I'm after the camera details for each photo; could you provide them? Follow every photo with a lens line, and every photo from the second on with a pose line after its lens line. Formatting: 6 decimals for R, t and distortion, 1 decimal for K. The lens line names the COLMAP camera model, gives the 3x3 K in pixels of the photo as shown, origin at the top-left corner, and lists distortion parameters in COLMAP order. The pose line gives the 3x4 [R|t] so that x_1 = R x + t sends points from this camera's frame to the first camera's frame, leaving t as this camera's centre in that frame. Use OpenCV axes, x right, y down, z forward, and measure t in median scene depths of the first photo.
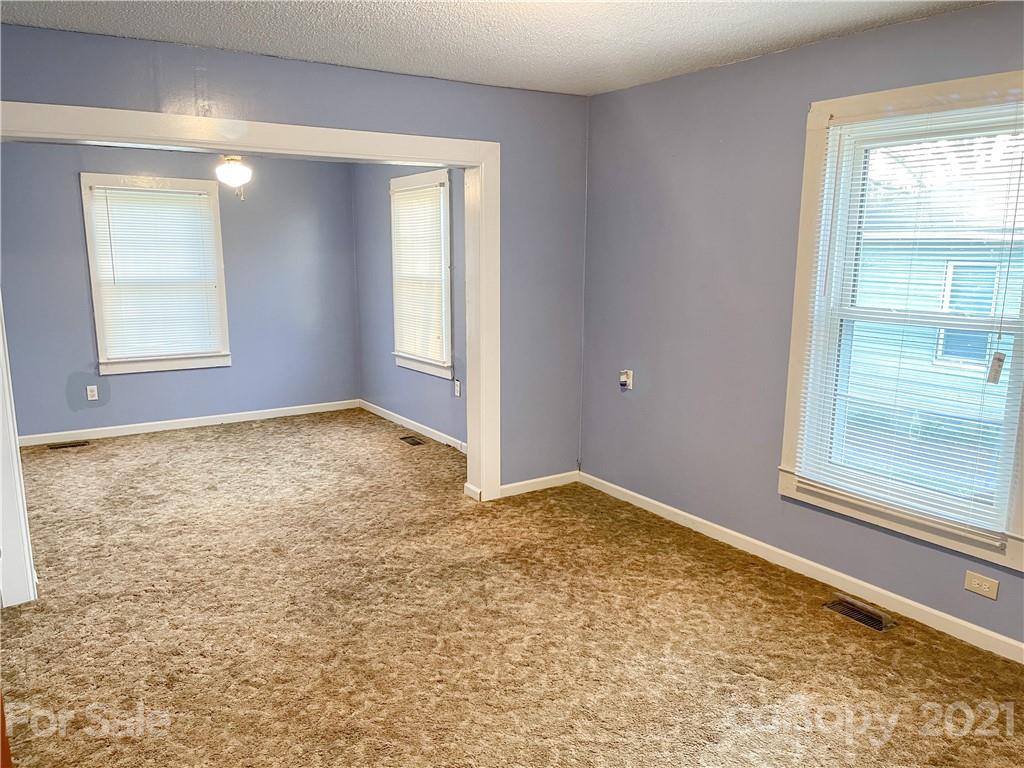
lens RADIAL K [[776.4, 0, 507.2], [0, 776.4, 384.4], [0, 0, 1]] dist [0.056131, -0.053381]
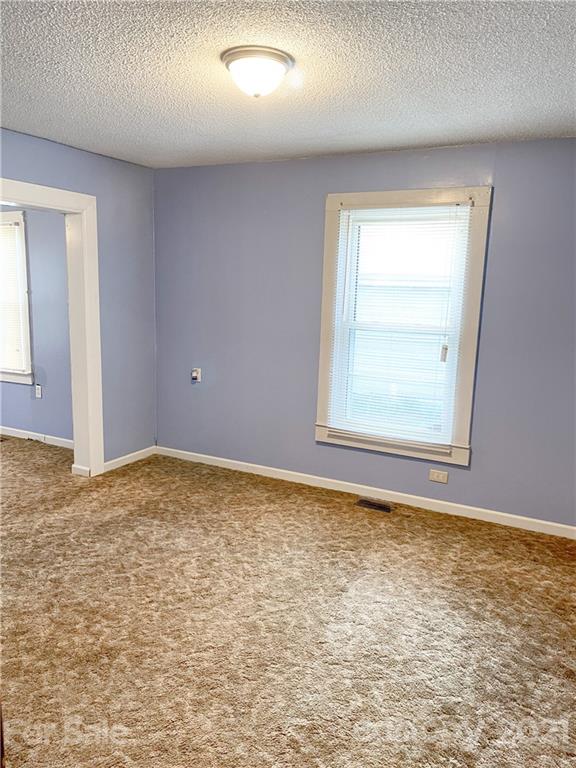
lens RADIAL K [[582.3, 0, 291.6], [0, 582.3, 379.0], [0, 0, 1]] dist [0.056131, -0.053381]
pose [[0.874441, -0.054935, 0.482011, -0.256300], [0.060202, 0.998176, 0.004546, 0.008337], [-0.481382, 0.025043, 0.876153, -0.000453]]
